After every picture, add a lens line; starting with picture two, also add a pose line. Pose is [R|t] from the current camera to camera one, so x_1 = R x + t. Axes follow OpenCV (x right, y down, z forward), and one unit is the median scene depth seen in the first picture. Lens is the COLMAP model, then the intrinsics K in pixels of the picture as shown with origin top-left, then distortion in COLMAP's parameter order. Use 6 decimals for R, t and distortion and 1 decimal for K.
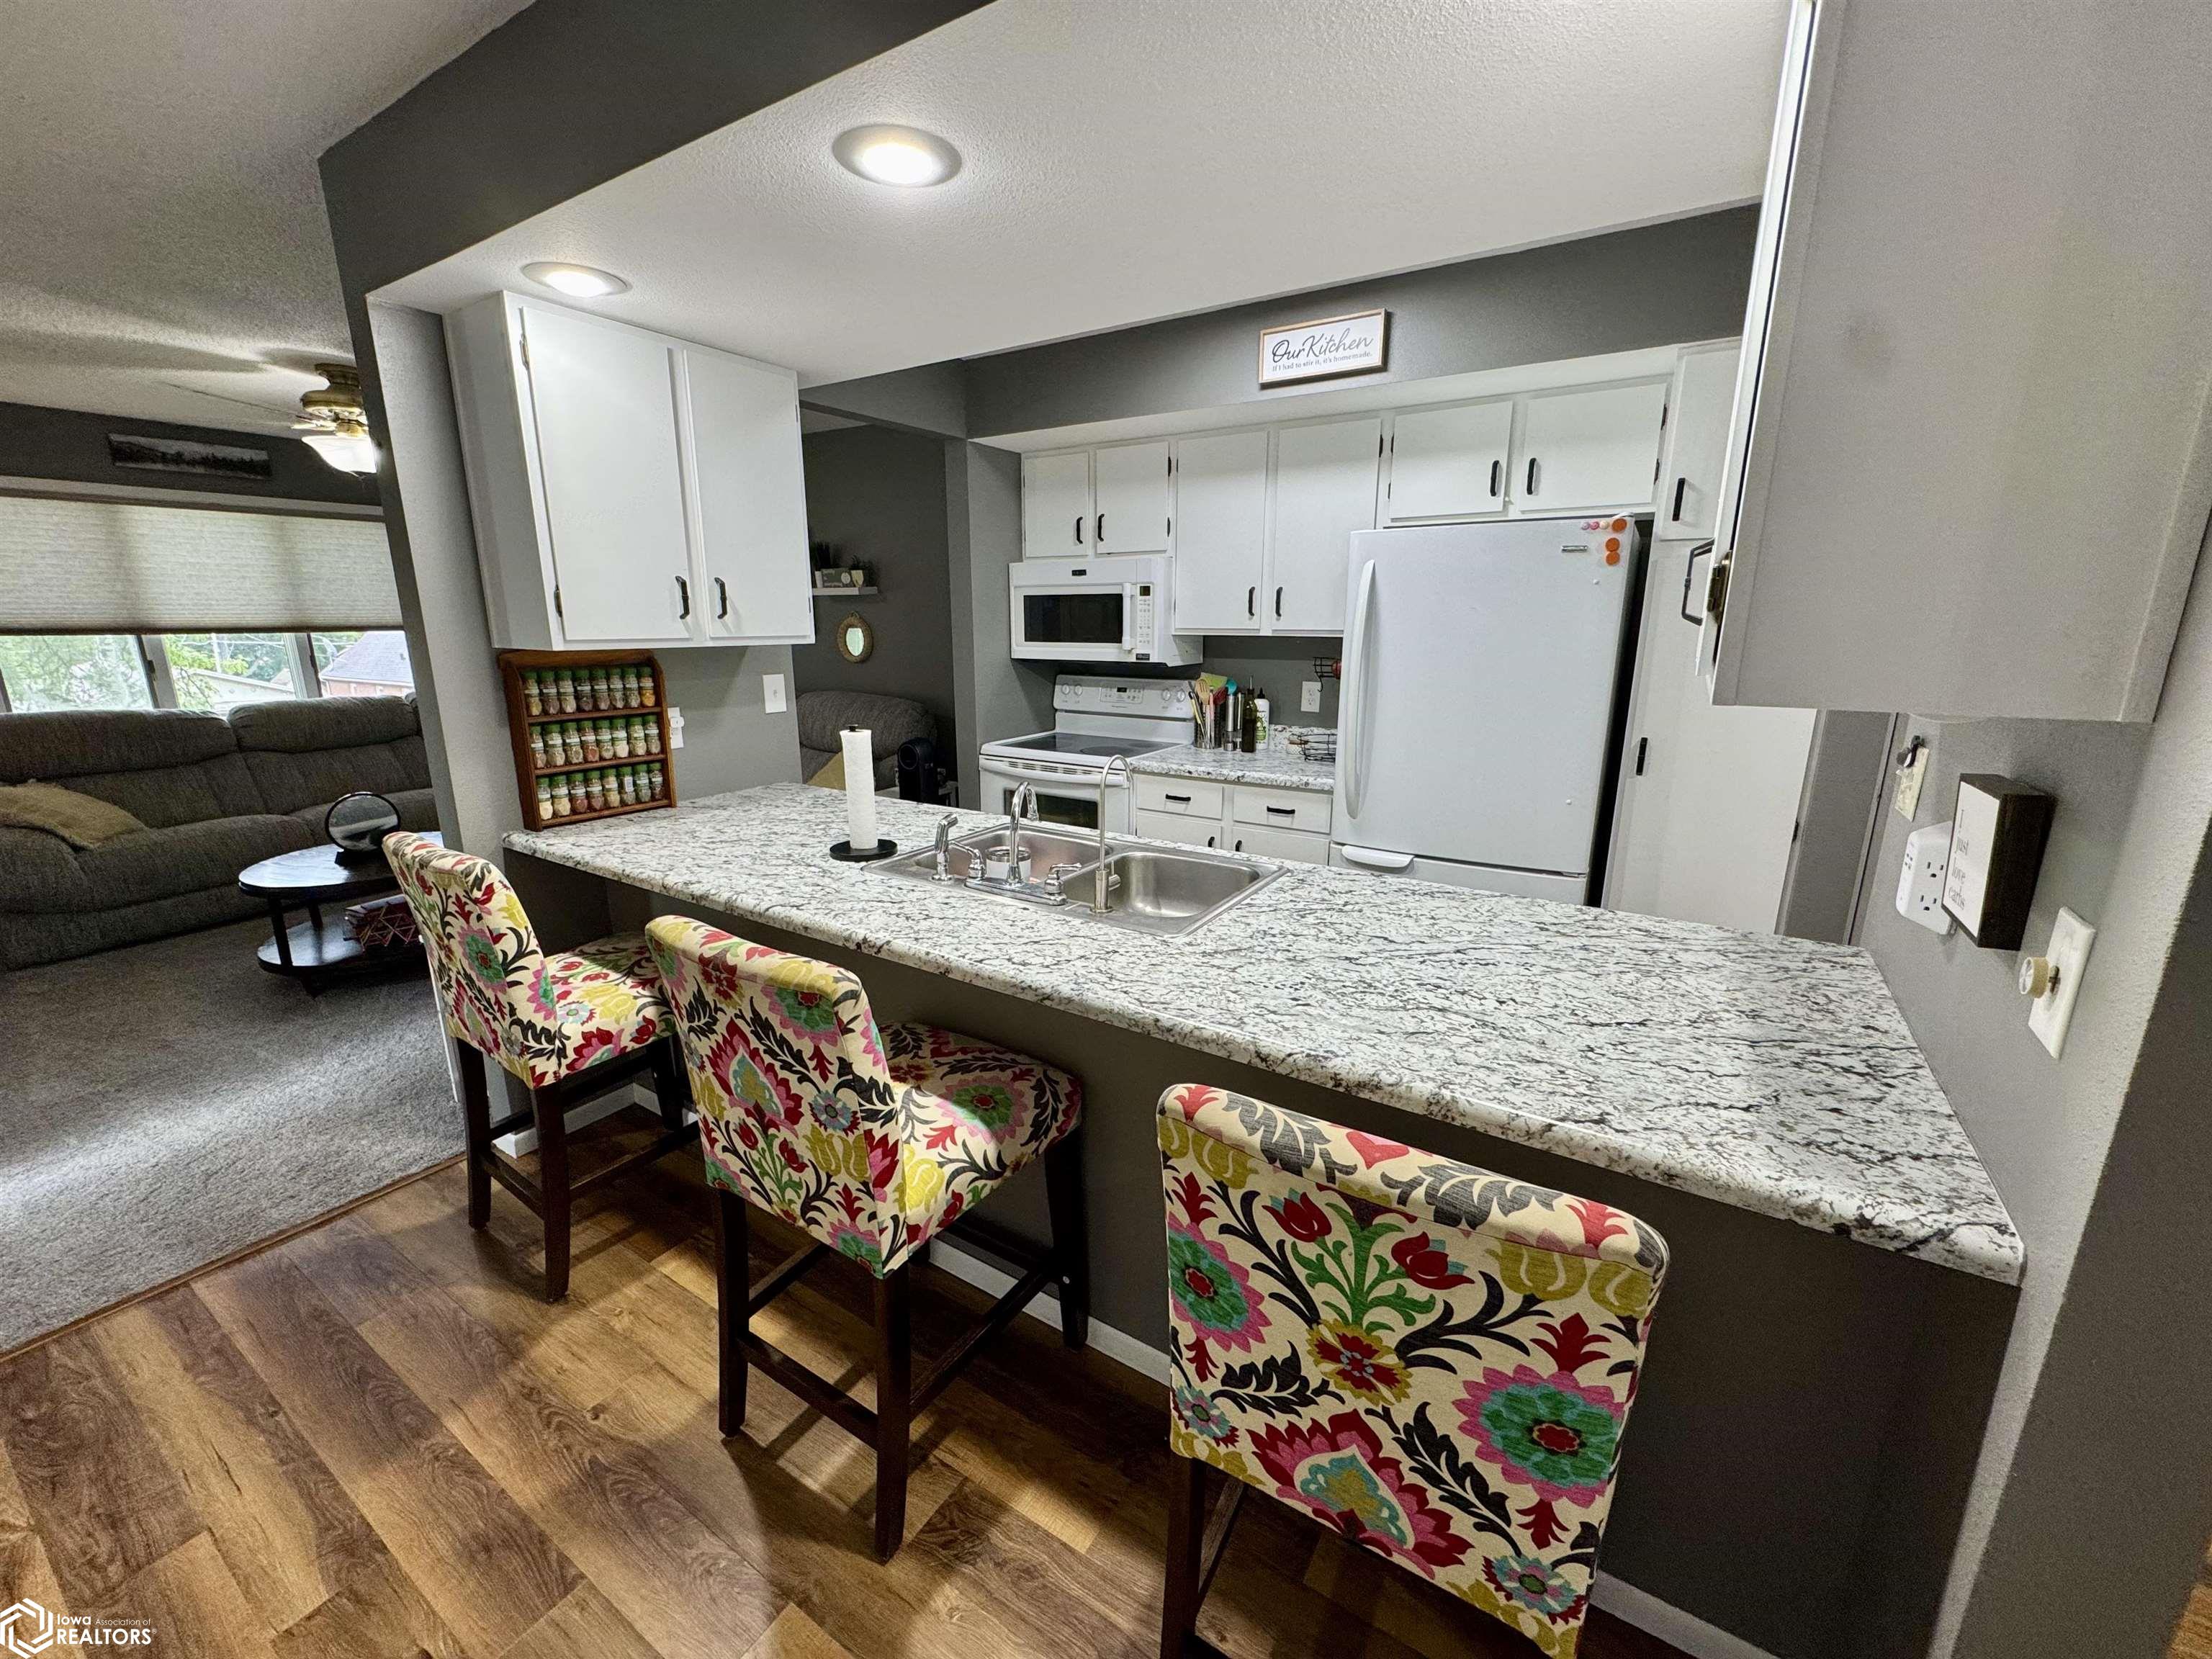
lens RADIAL K [[881.5, 0, 1112.4], [0, 881.5, 827.7], [0, 0, 1]] dist [-0.002103, 0.001103]
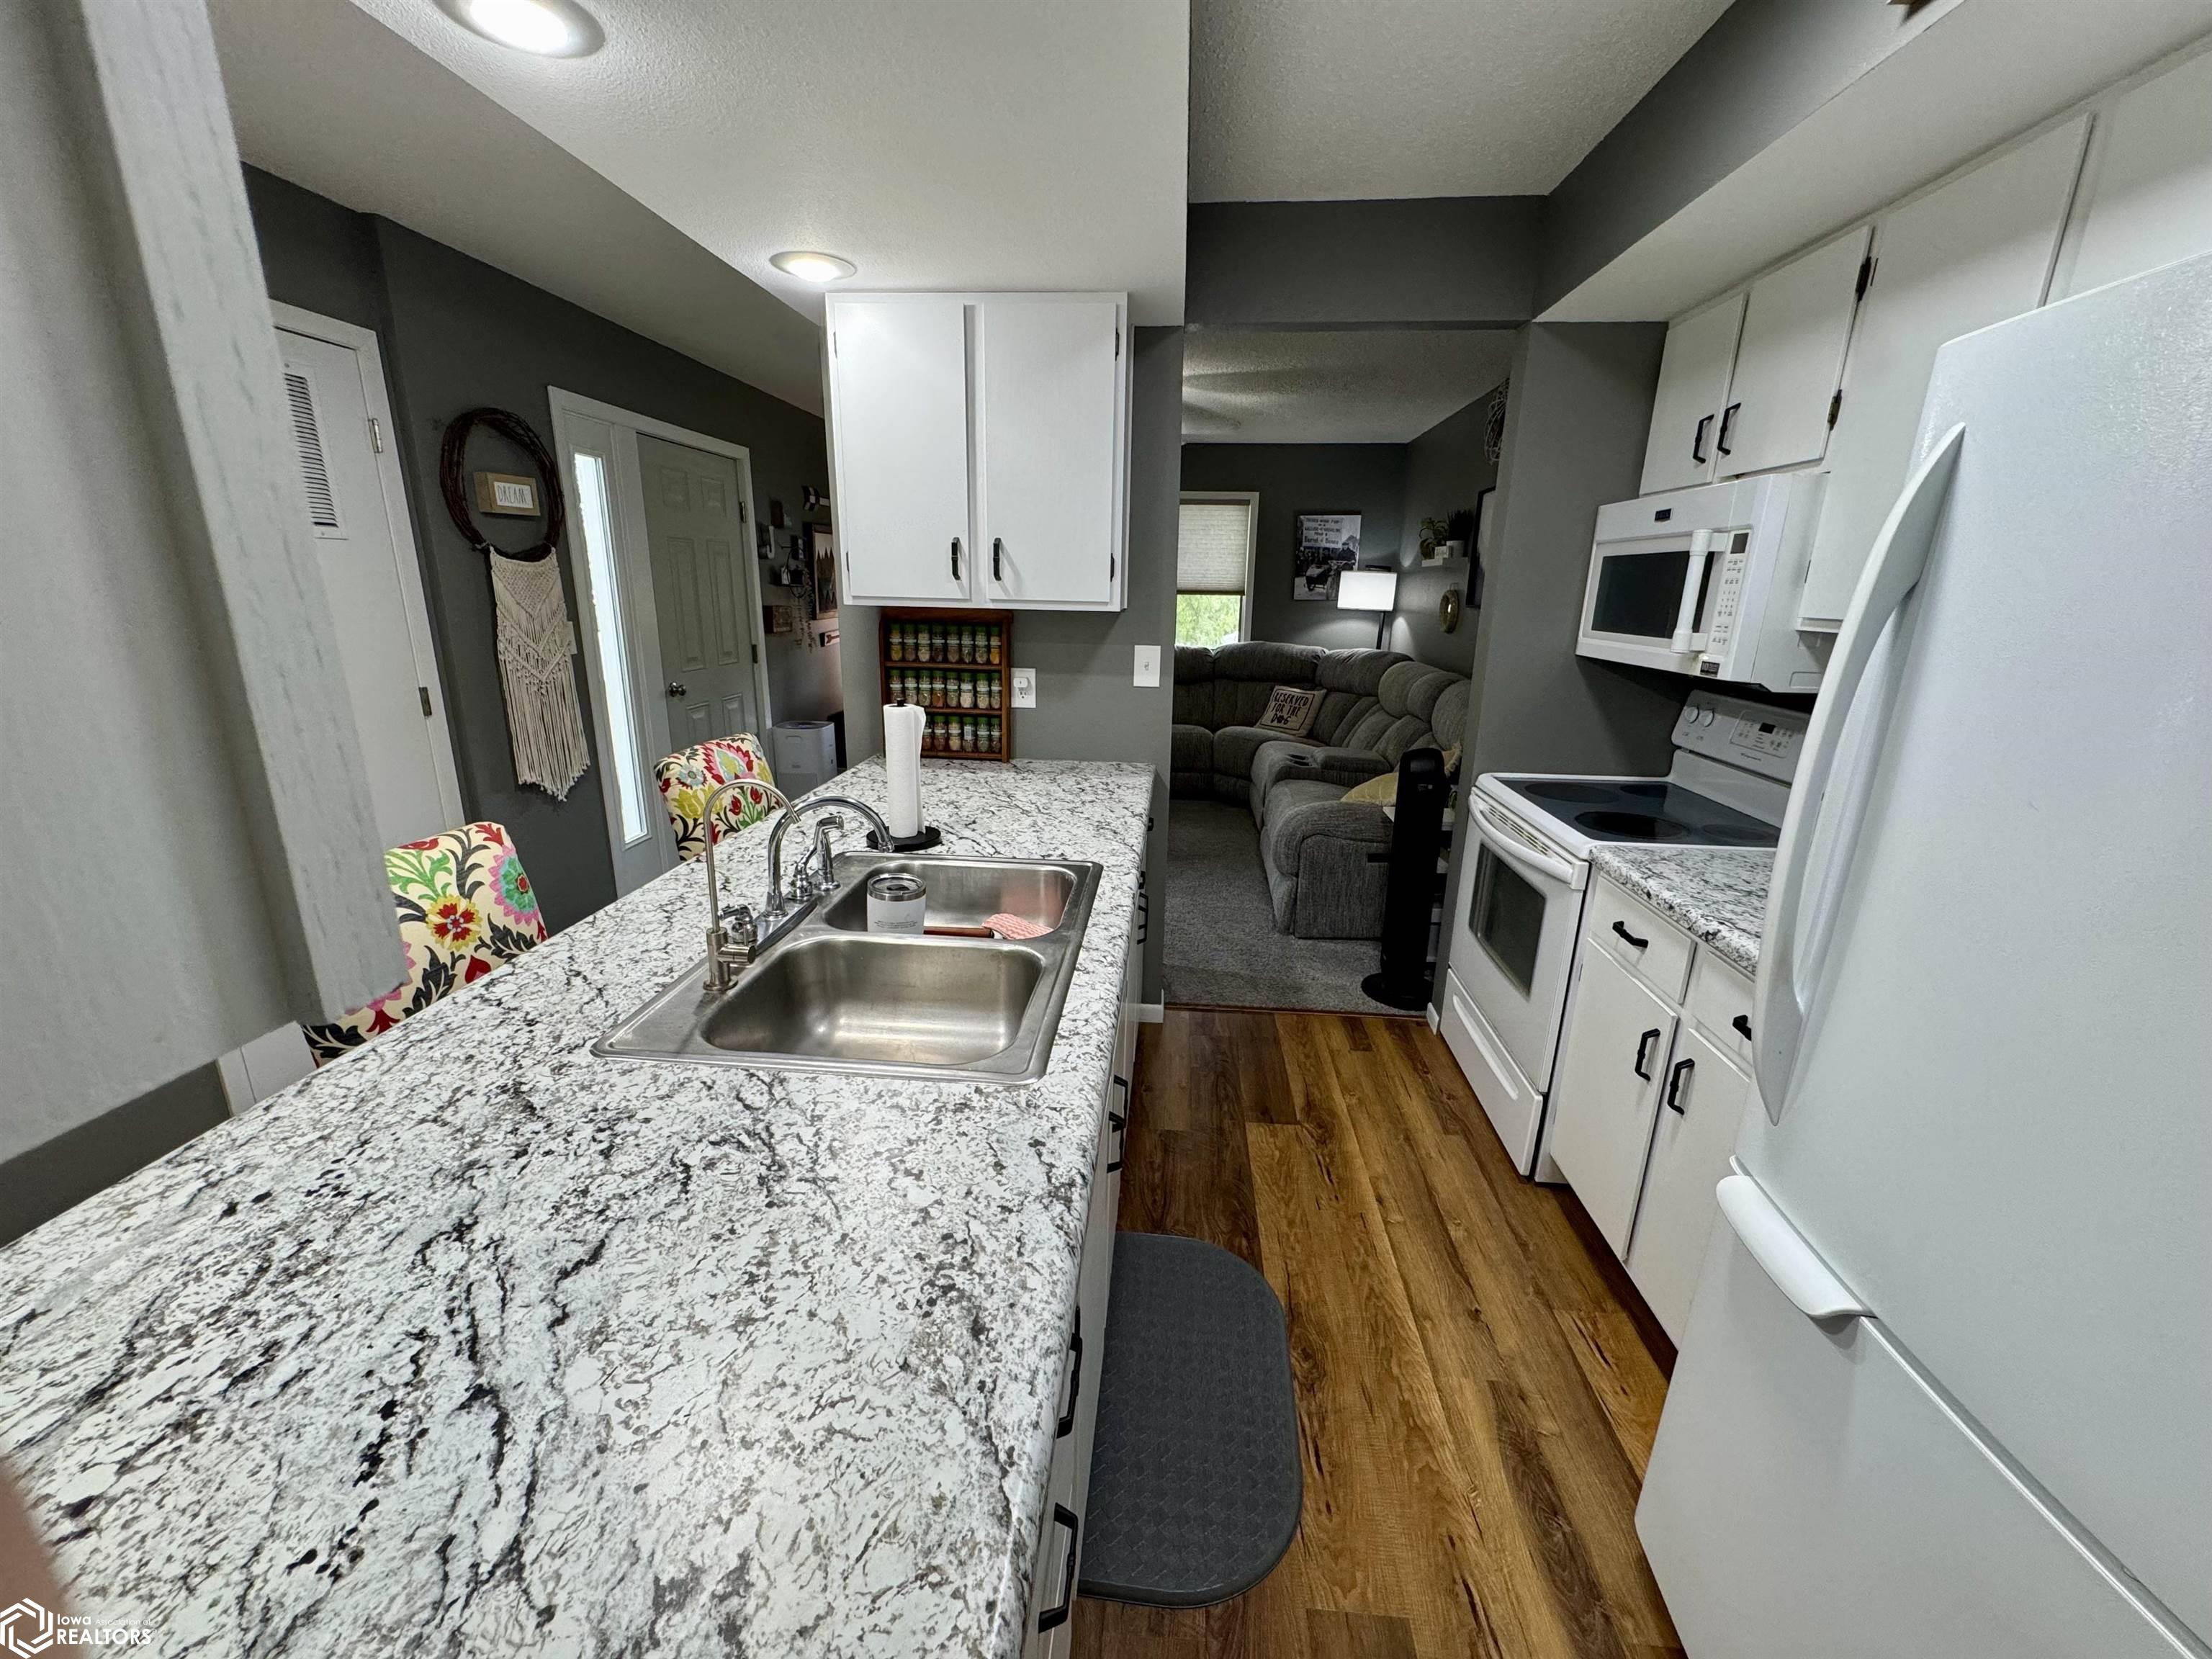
lens RADIAL K [[881.5, 0, 1104.2], [0, 881.5, 830.1], [0, 0, 1]] dist [-0.002103, 0.001103]
pose [[0.463226, 0.249222, -0.850476, 0.676938], [-0.224891, 0.961290, 0.159204, -0.201619], [0.857231, 0.117517, 0.501343, 0.846003]]
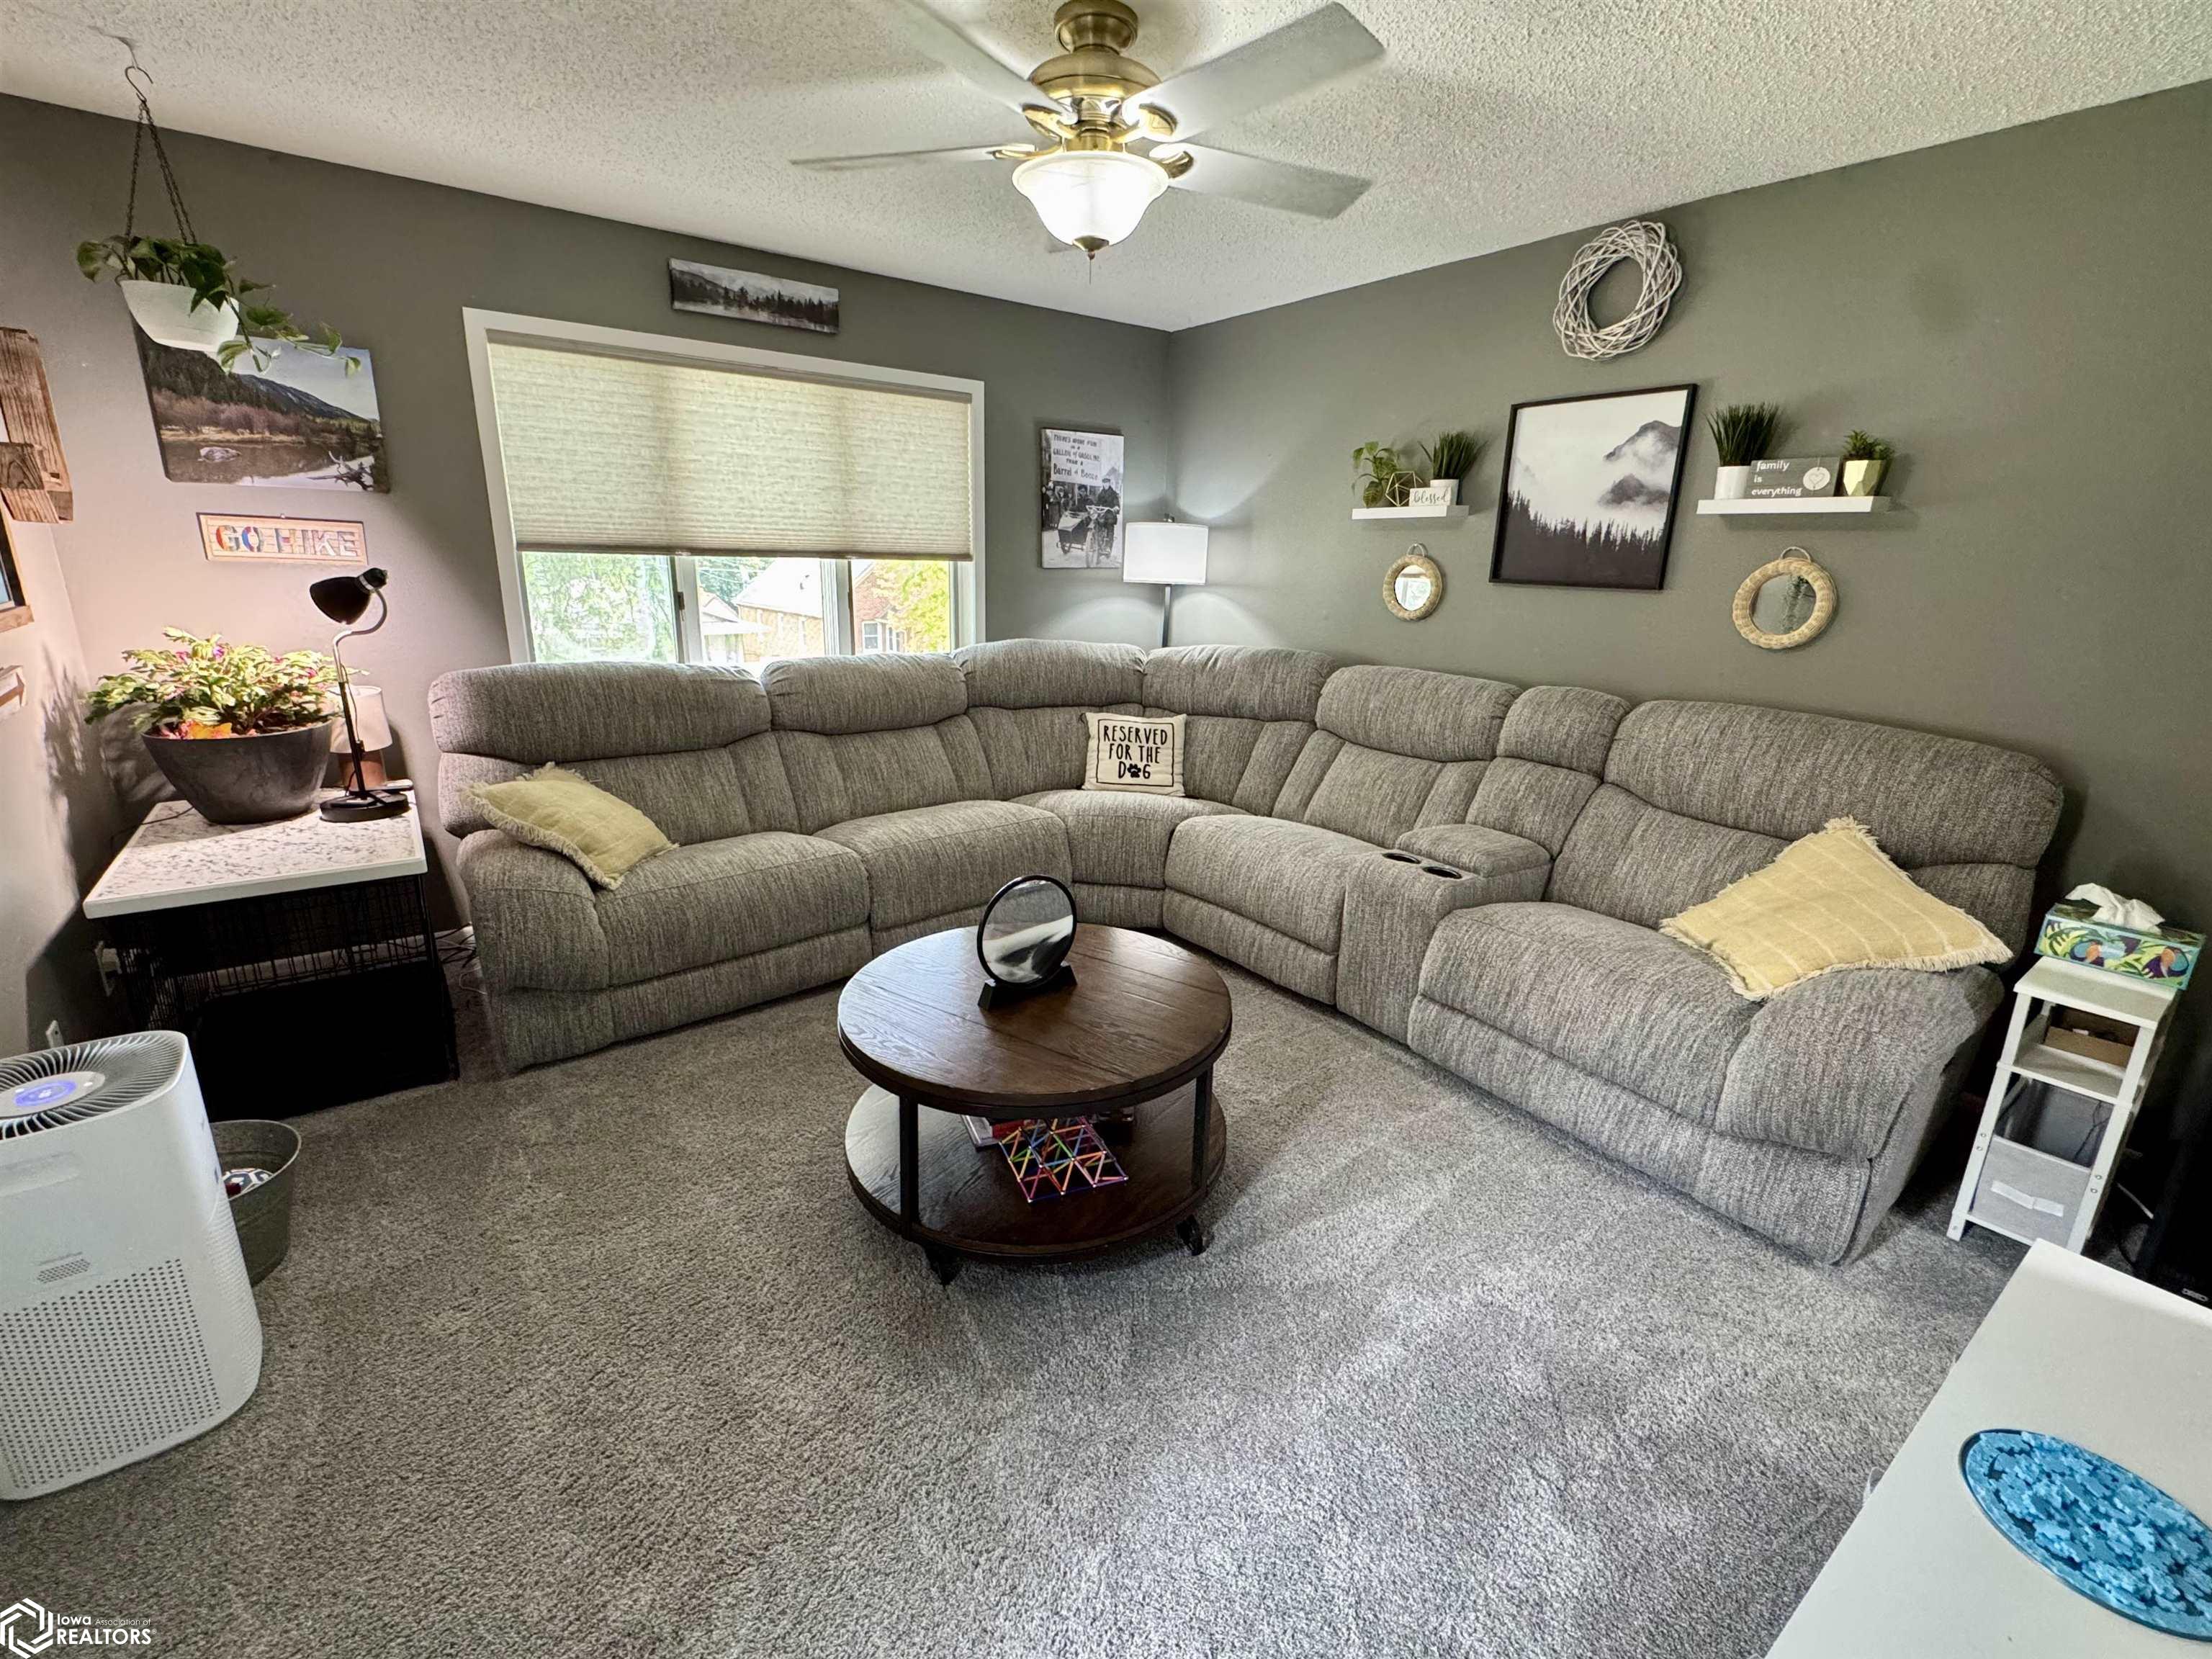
lens RADIAL K [[967.0, 0, 1118.2], [0, 967.0, 824.0], [0, 0, 1]] dist [-0.000471, 0.000500]
pose [[0.940013, 0.115701, -0.320920, -1.262086], [-0.105991, 0.993226, 0.047627, -0.203699], [0.324257, -0.010756, 0.945908, 0.964525]]
